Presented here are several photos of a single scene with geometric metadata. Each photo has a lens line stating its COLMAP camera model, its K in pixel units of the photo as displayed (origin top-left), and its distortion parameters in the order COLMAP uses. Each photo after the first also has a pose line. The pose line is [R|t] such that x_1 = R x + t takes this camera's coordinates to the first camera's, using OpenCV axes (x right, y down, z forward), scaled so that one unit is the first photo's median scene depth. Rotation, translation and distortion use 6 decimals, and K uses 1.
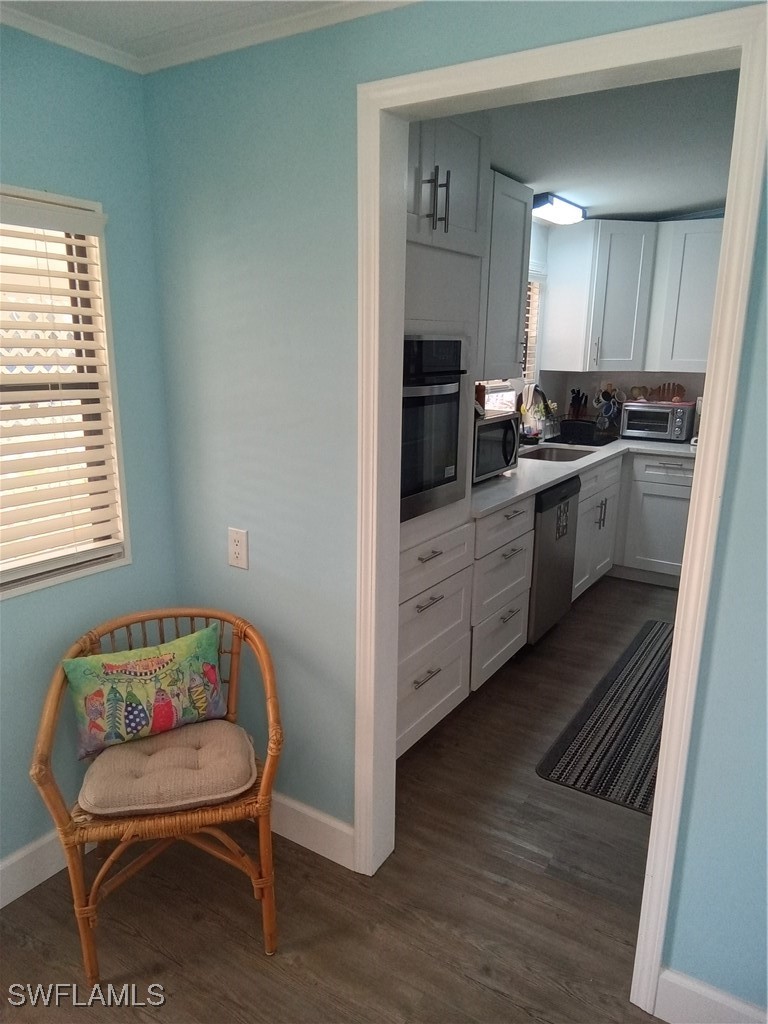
lens RADIAL K [[721.6, 0, 381.2], [0, 721.6, 532.7], [0, 0, 1]] dist [0.051606, 0.000246]
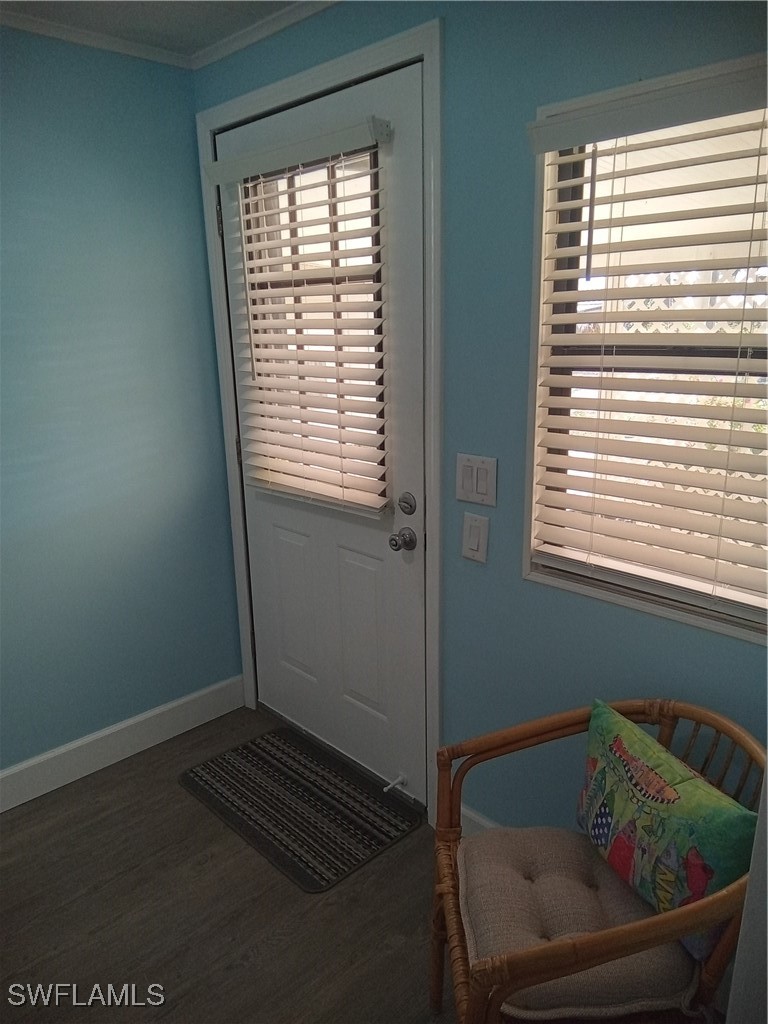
lens RADIAL K [[721.6, 0, 381.2], [0, 721.6, 532.7], [0, 0, 1]] dist [0.051606, 0.000246]
pose [[-0.240445, 0.259495, -0.935333, 0.298273], [-0.214062, 0.925703, 0.311852, -0.181537], [0.946765, 0.275202, -0.167032, 0.827228]]
